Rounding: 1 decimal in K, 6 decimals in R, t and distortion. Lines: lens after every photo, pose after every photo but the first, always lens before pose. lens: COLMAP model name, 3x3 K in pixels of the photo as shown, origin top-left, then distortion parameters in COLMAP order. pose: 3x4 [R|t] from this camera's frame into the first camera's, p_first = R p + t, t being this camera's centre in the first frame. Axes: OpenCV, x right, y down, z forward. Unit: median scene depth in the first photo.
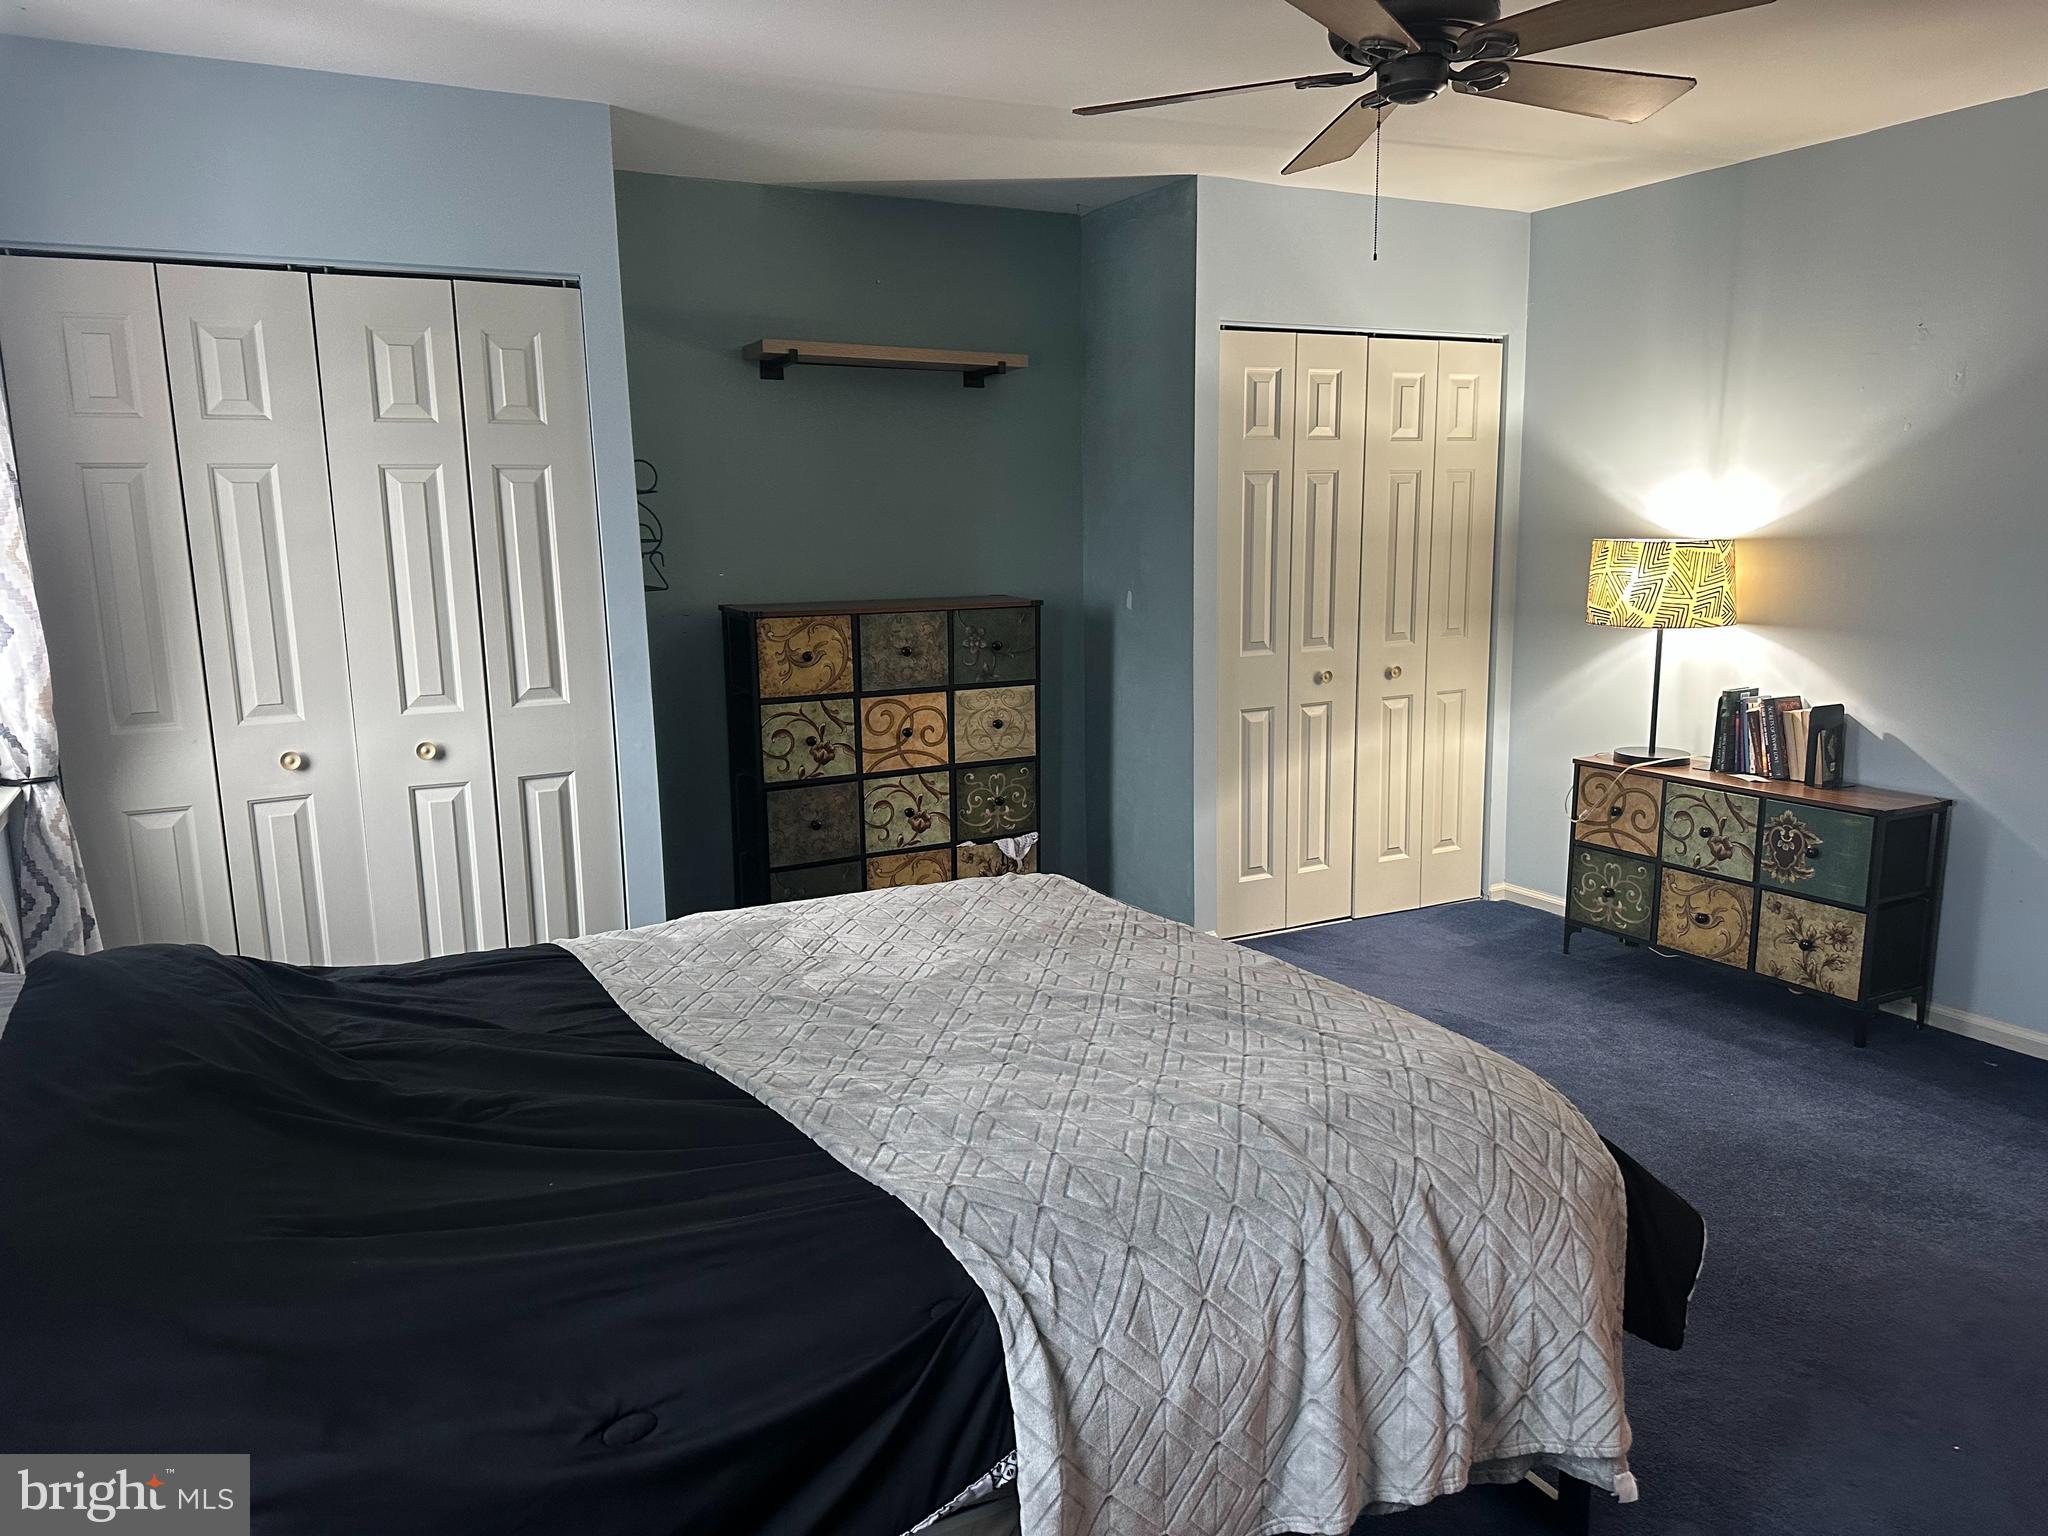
lens RADIAL K [[1449.6, 0, 1015.4], [0, 1449.6, 753.0], [0, 0, 1]] dist [0.135925, -0.202799]
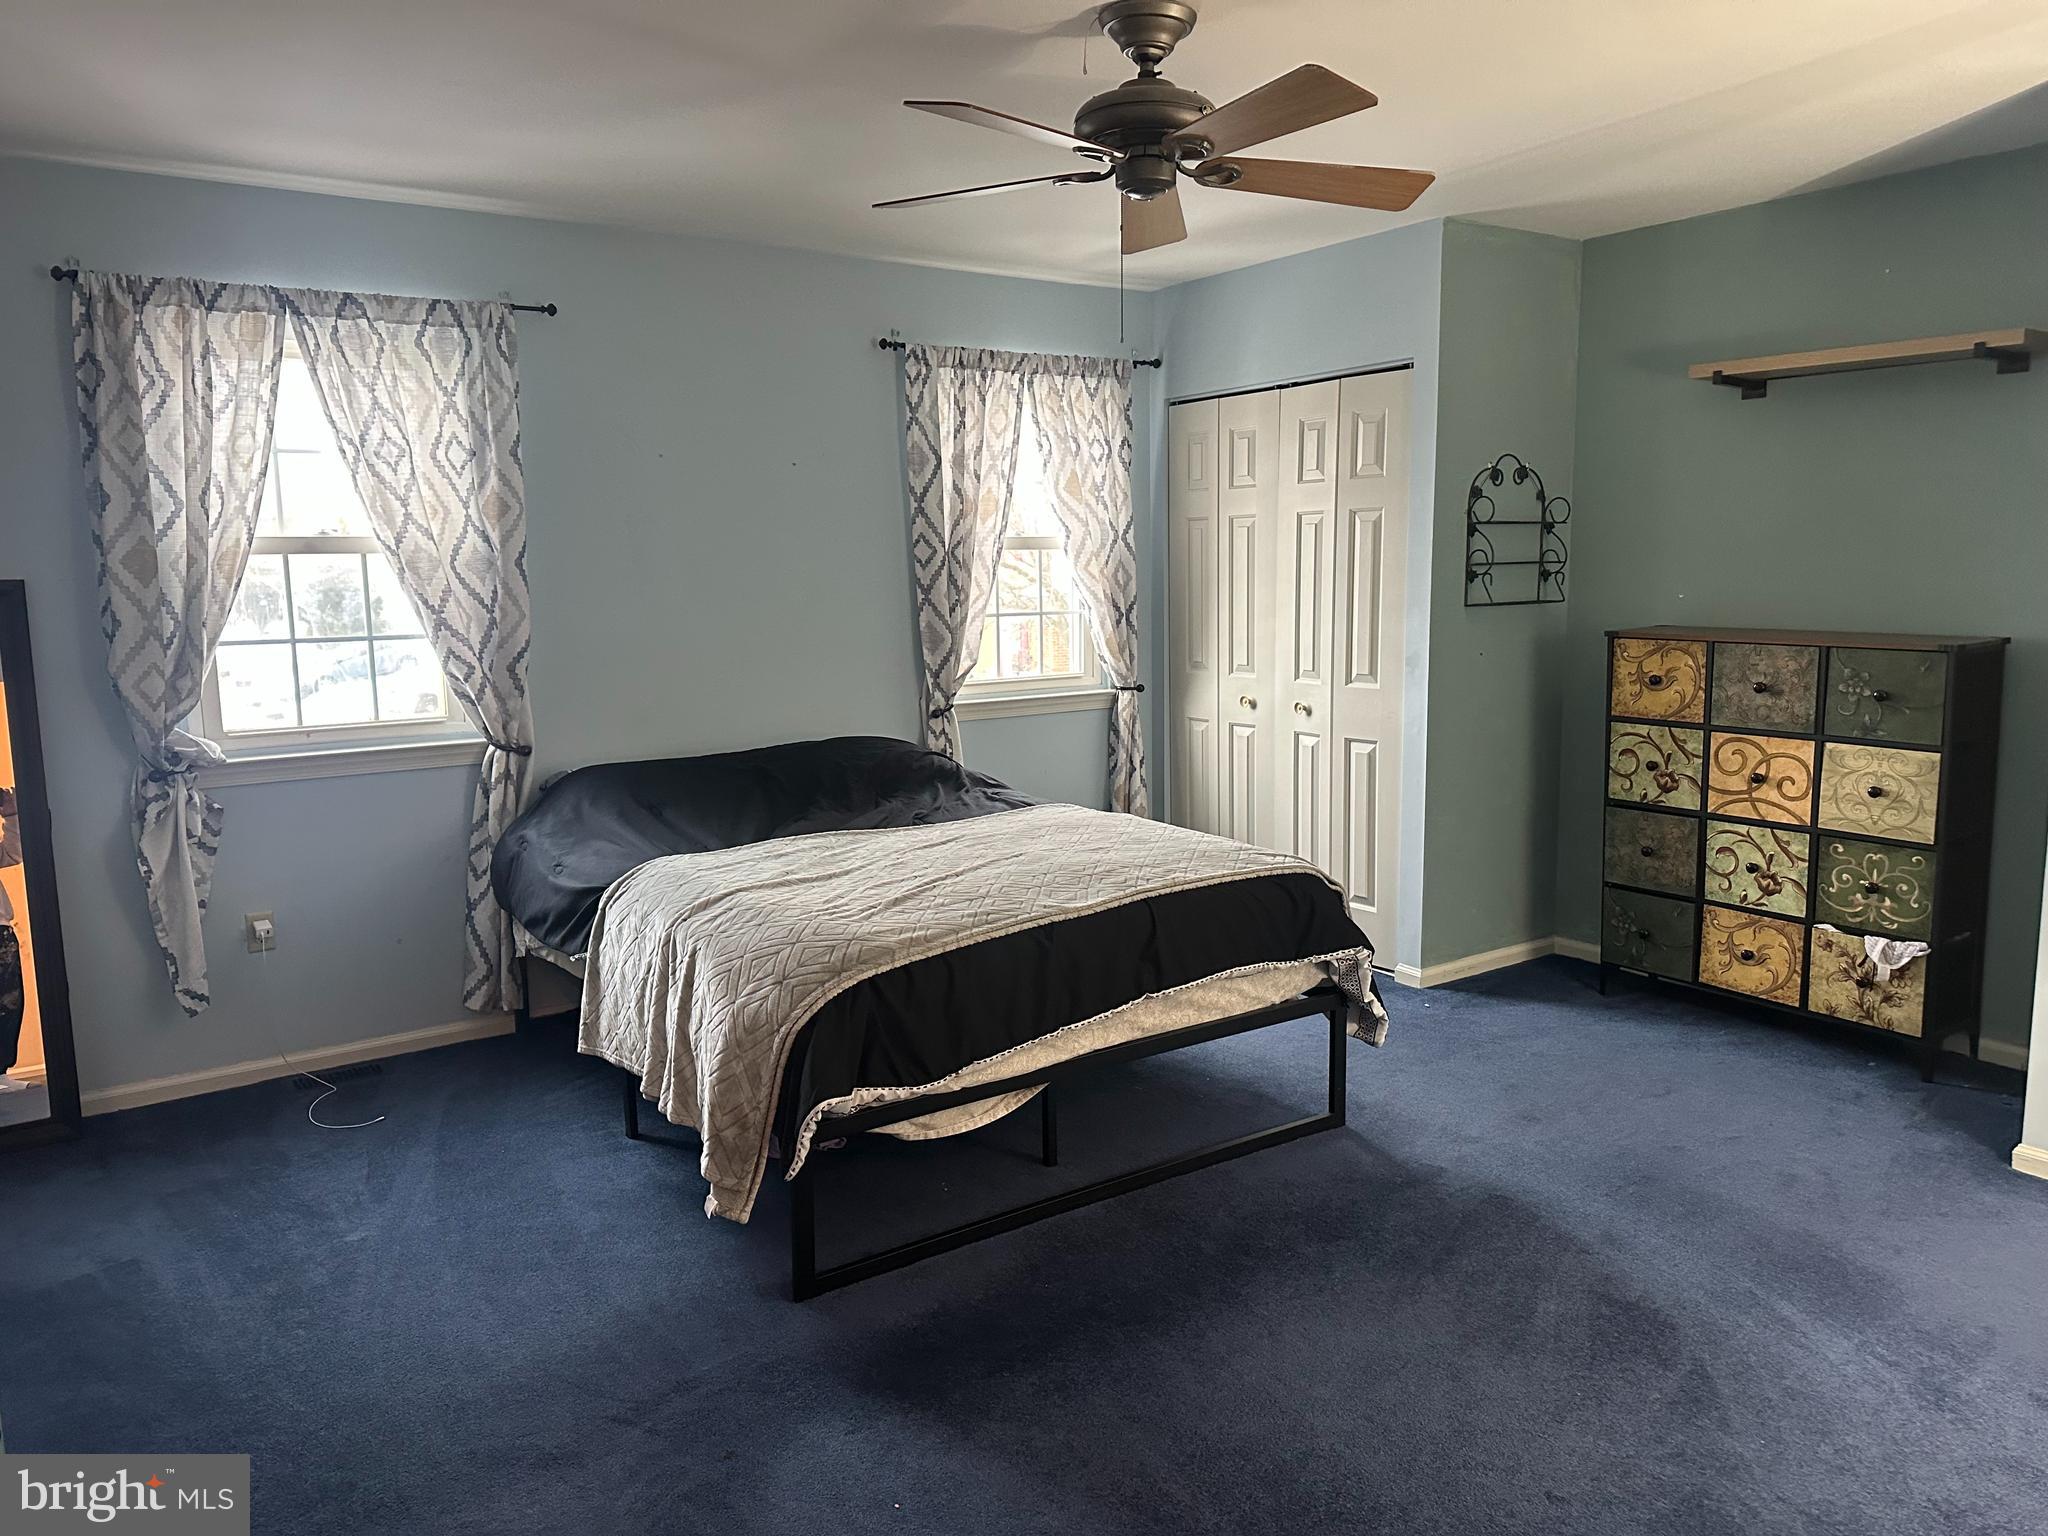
lens RADIAL K [[1449.6, 0, 1015.4], [0, 1449.6, 753.0], [0, 0, 1]] dist [0.135925, -0.202799]
pose [[0.085949, 0.143976, -0.985842, 0.789340], [-0.148537, 0.980296, 0.130216, -0.081025], [0.985165, 0.135242, 0.105641, 0.456535]]
